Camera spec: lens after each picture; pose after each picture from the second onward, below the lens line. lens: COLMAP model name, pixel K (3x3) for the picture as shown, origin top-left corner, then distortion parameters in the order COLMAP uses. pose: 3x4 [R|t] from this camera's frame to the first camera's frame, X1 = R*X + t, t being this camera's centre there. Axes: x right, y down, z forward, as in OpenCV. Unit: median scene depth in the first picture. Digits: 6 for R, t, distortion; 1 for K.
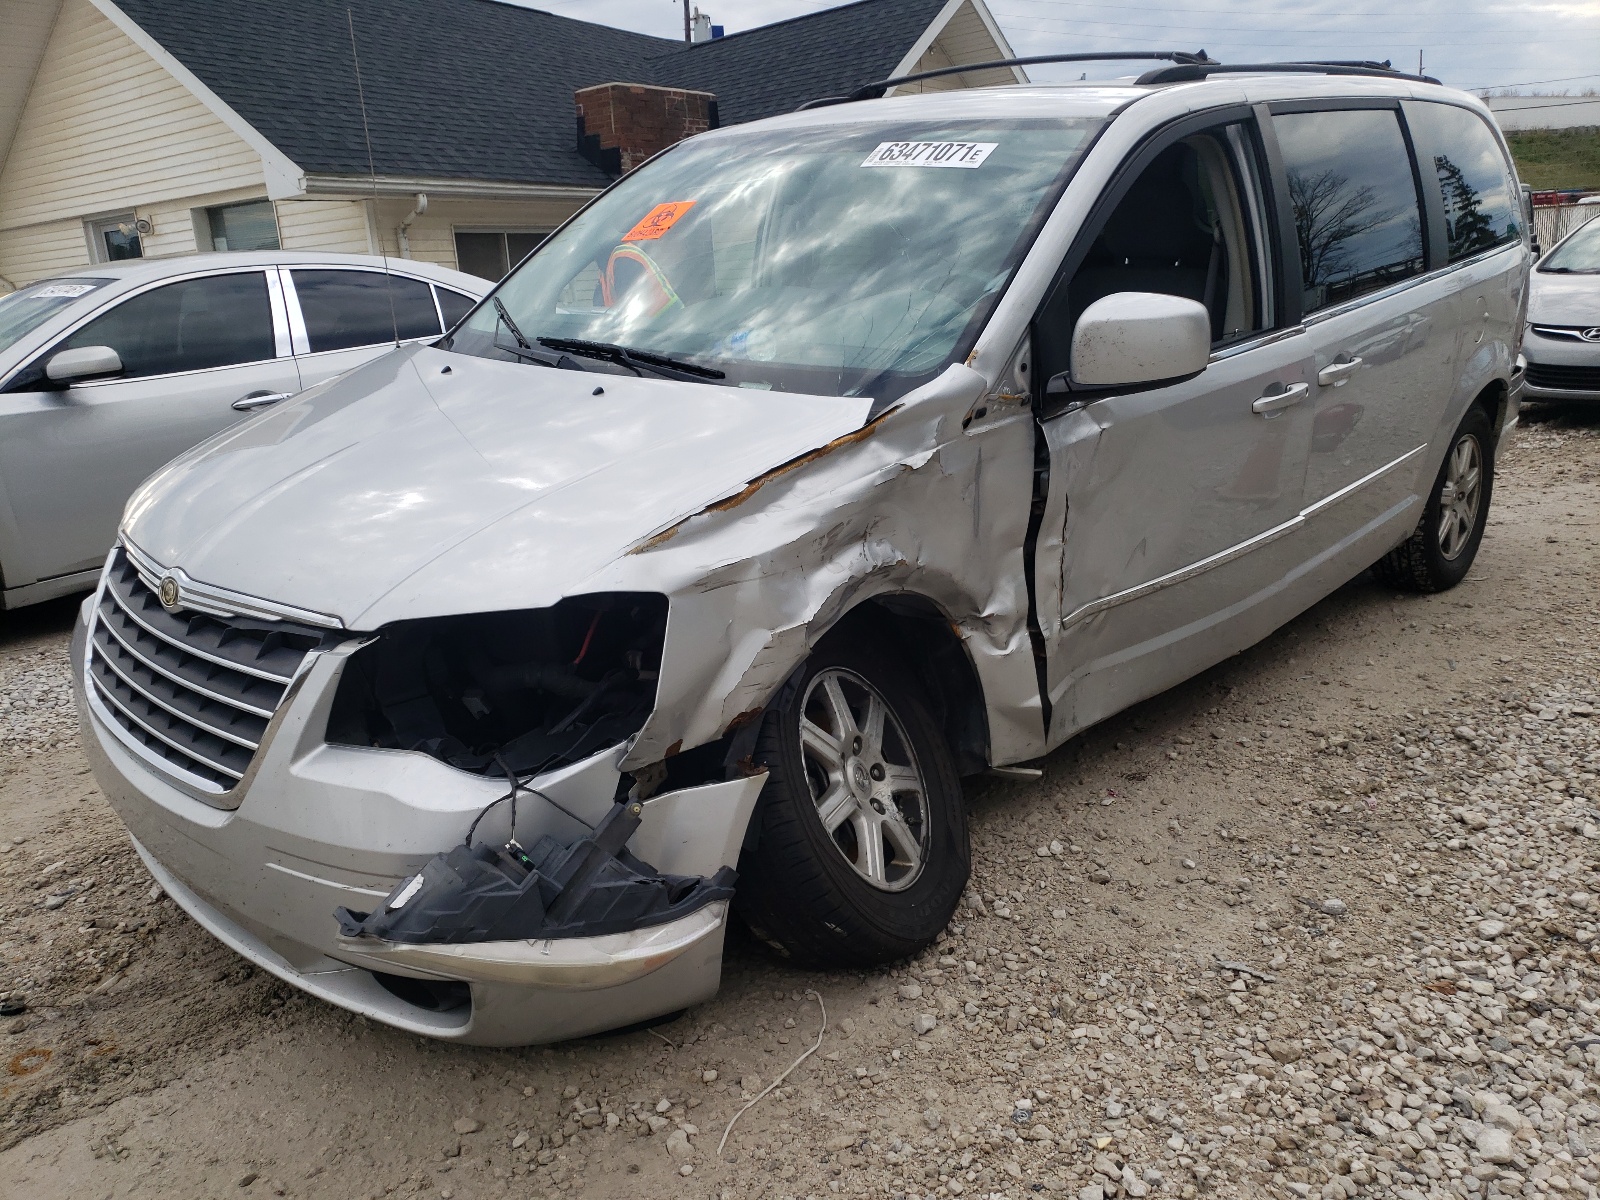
lens RADIAL K [[1232.4, 0, 802.2], [0, 1232.4, 597.5], [0, 0, 1]] dist [0.023019, -0.000657]
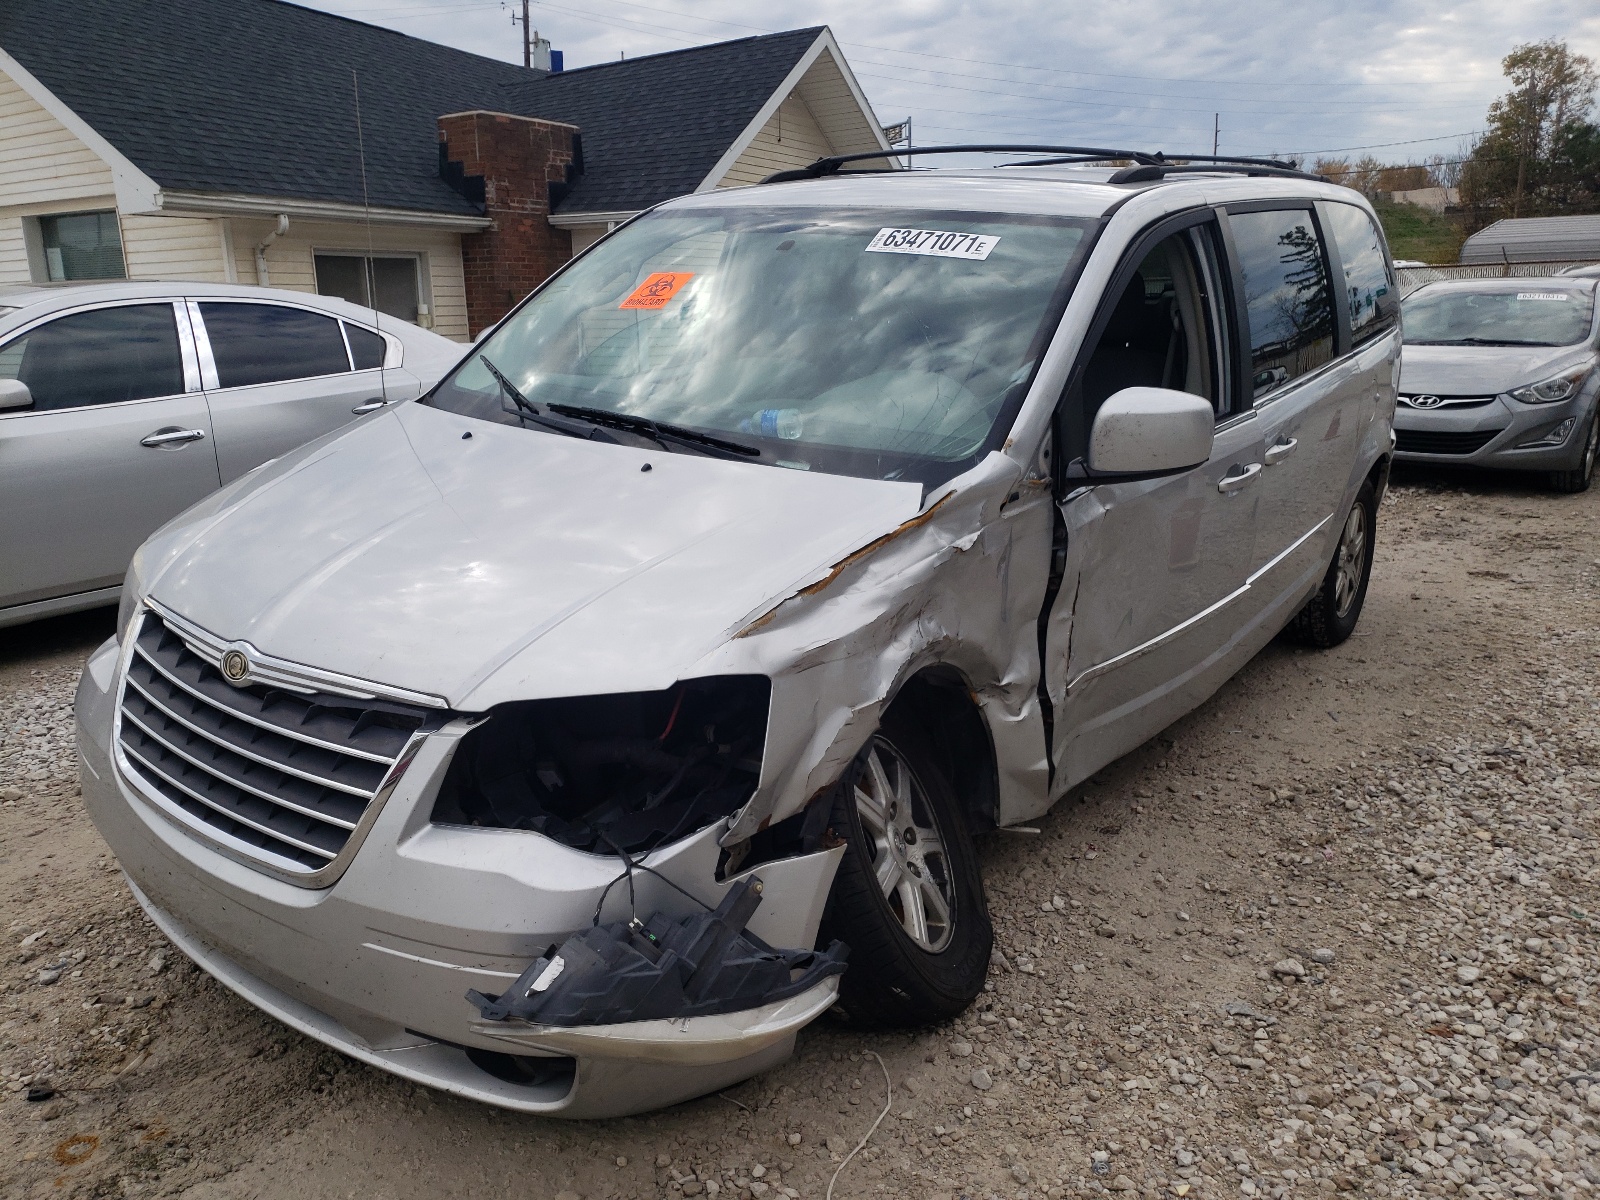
lens RADIAL K [[1224.3, 0, 797.0], [0, 1224.3, 605.5], [0, 0, 1]] dist [0.021868, -0.003720]
pose [[0.993198, 0.010647, 0.115953, -0.161779], [-0.008396, 0.999767, -0.019885, -0.033271], [-0.116137, 0.018776, 0.993056, -0.026946]]
